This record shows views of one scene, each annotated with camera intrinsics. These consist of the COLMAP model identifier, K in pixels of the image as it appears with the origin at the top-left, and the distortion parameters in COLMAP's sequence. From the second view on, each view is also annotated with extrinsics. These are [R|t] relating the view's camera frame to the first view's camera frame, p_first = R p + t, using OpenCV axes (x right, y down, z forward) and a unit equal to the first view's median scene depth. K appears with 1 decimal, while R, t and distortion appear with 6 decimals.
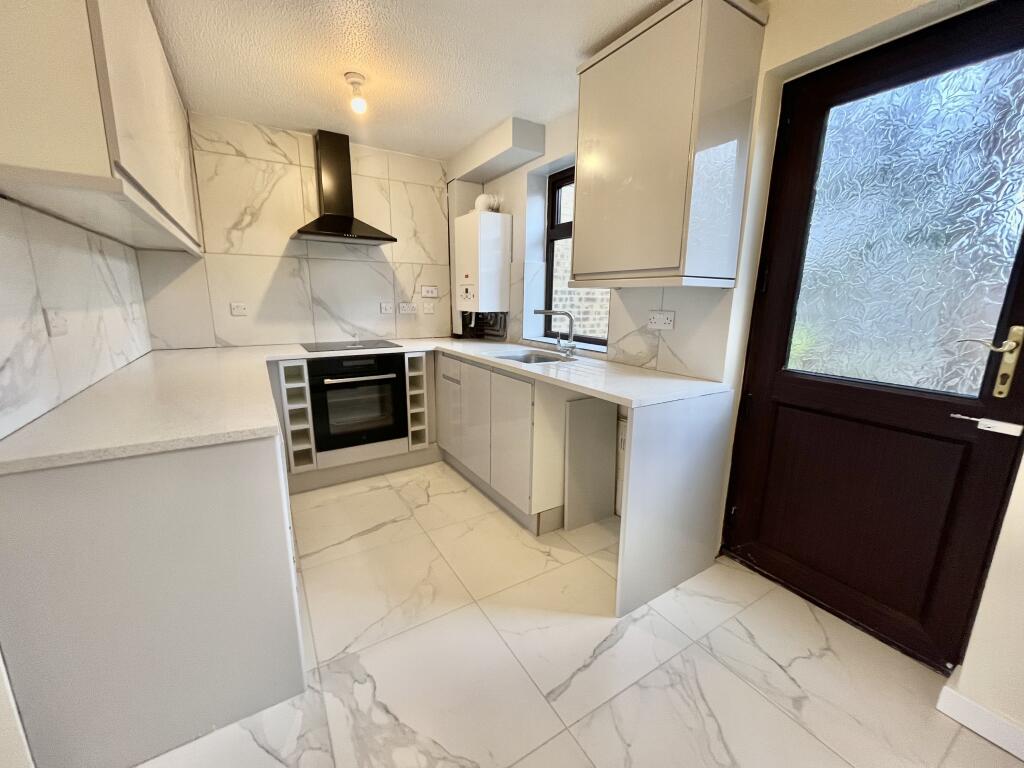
lens RADIAL K [[411.5, 0, 510.2], [0, 411.5, 385.1], [0, 0, 1]] dist [-0.002056, -0.000403]
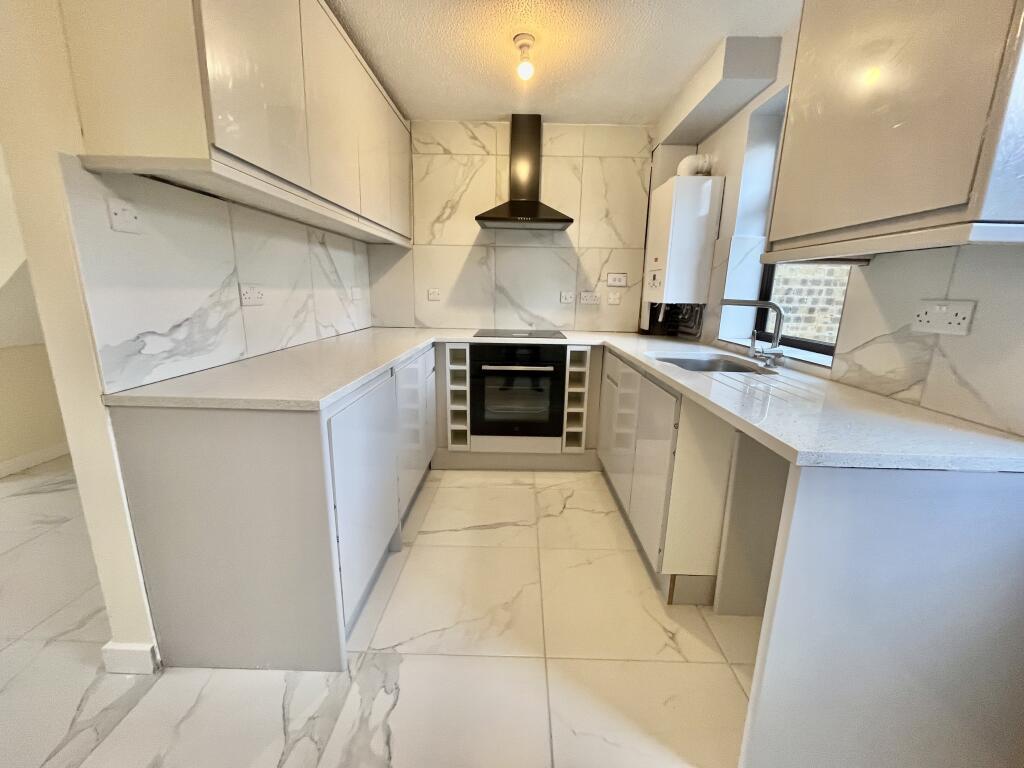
lens RADIAL K [[411.5, 0, 510.2], [0, 411.5, 385.1], [0, 0, 1]] dist [-0.002056, -0.000403]
pose [[0.841352, 0.127243, -0.525296, 0.132972], [-0.123407, 0.991446, 0.042500, -0.014819], [0.526210, 0.029068, 0.849857, 0.171656]]
